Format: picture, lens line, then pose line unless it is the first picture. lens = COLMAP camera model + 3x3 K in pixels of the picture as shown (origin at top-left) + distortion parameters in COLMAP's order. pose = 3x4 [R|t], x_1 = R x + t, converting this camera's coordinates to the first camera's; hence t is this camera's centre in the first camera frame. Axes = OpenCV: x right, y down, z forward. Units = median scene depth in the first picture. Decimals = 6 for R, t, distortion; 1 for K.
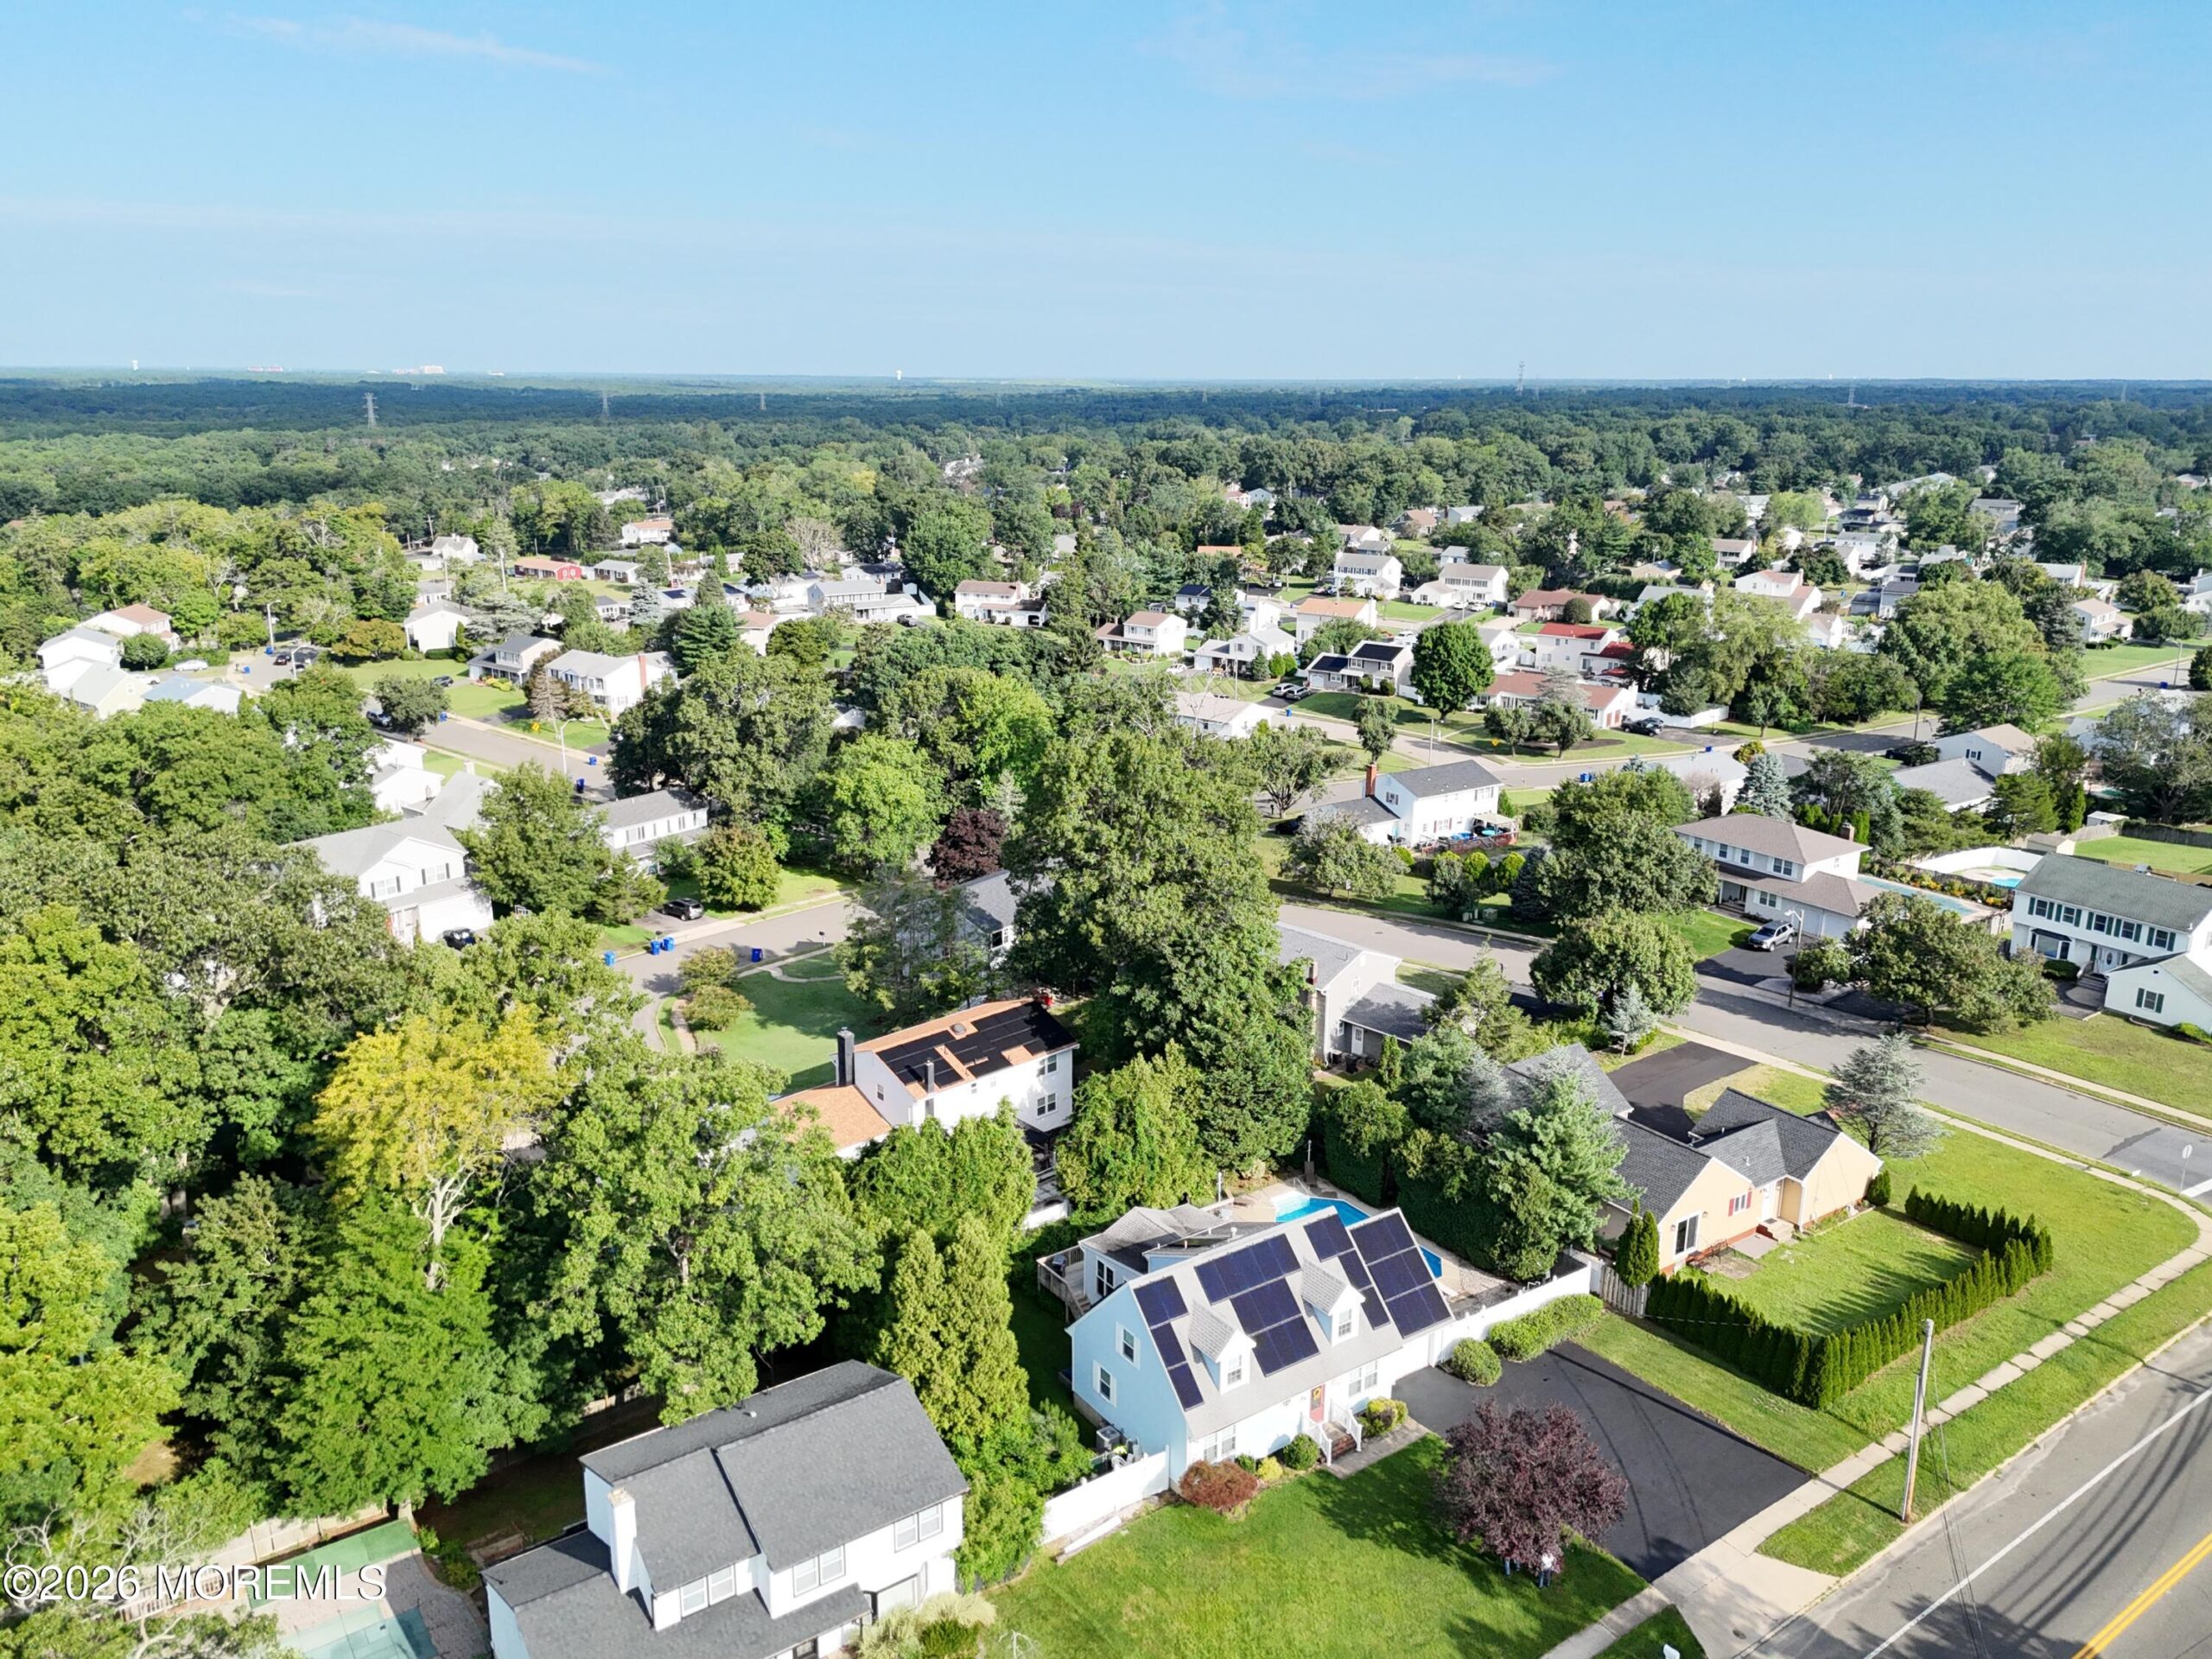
lens RADIAL K [[1628.1, 0, 1105.8], [0, 1628.1, 823.7], [0, 0, 1]] dist [0.071585, -0.063046]
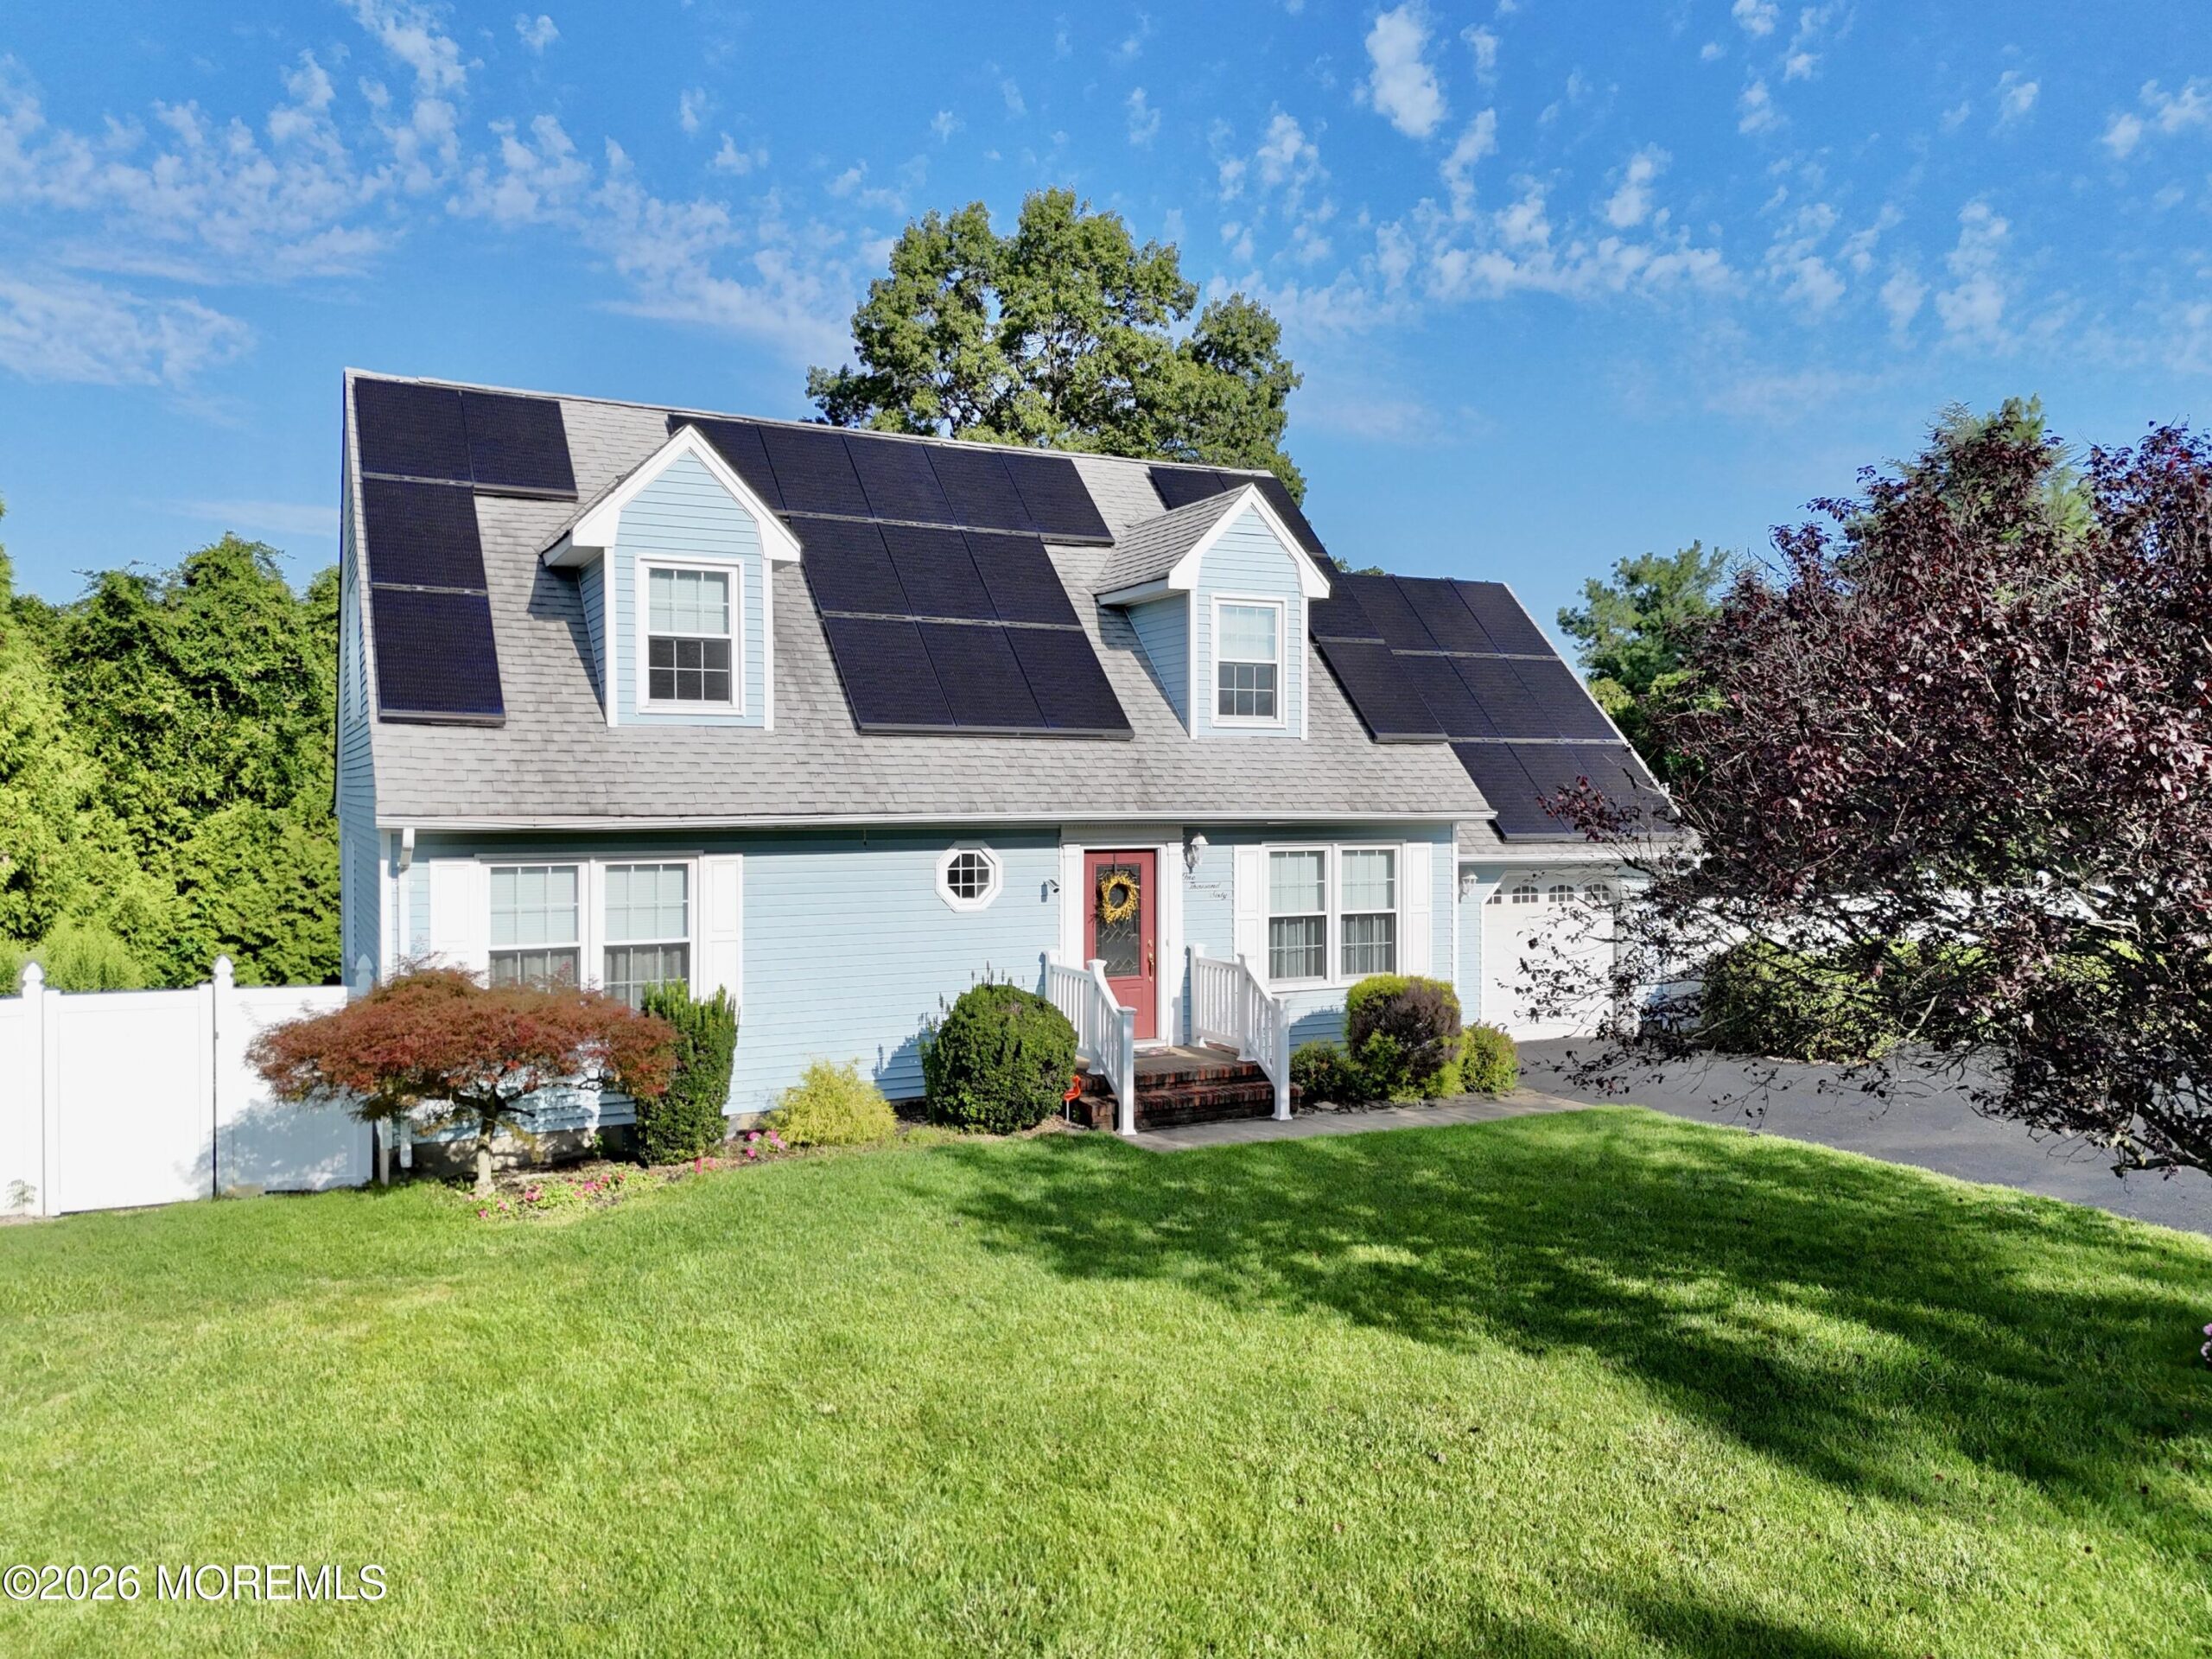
lens RADIAL K [[1628.1, 0, 1108.8], [0, 1628.1, 829.6], [0, 0, 1]] dist [0.071585, -0.063046]
pose [[0.990617, 0.002268, -0.136650, 0.162201], [-0.034277, 0.972028, -0.232349, 0.397532], [0.132301, 0.234853, 0.962985, 0.771203]]
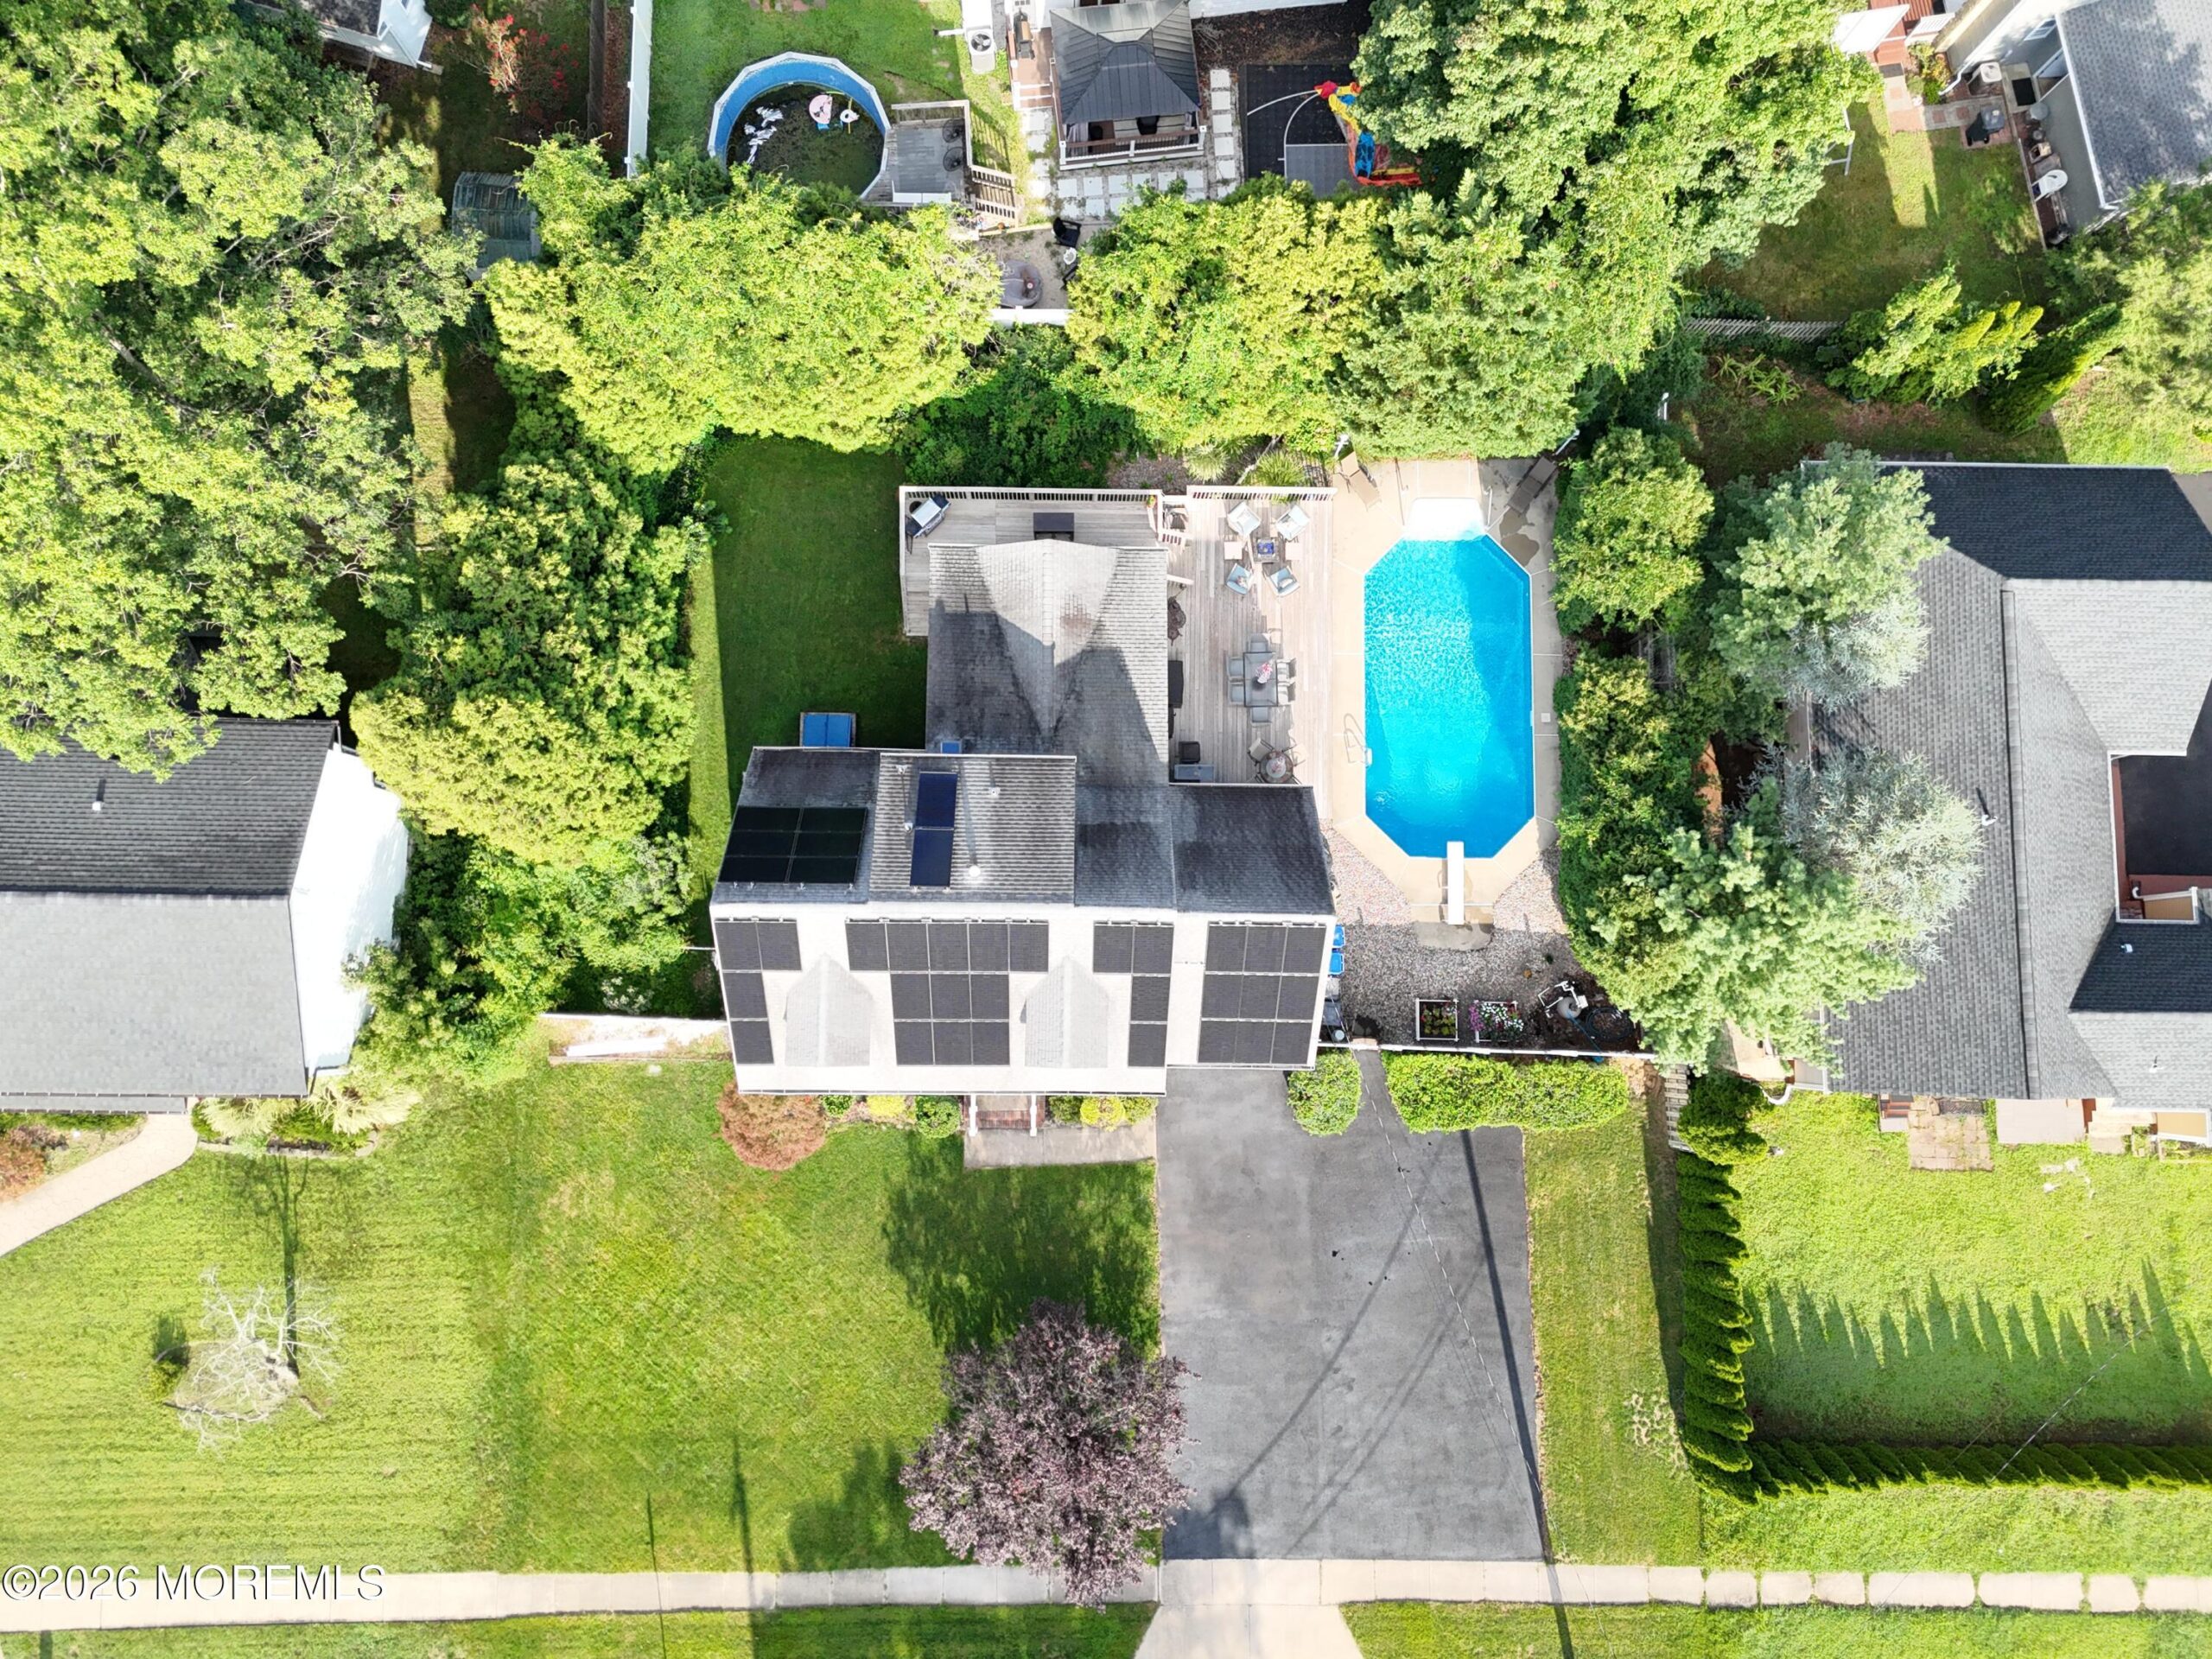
lens RADIAL K [[1628.1, 0, 1097.3], [0, 1628.1, 826.4], [0, 0, 1]] dist [0.071585, -0.063046]
pose [[0.815944, 0.575385, -0.056276, 0.141603], [-0.167388, 0.328293, 0.929626, -0.296925], [0.553368, -0.749103, 0.364182, 0.867474]]
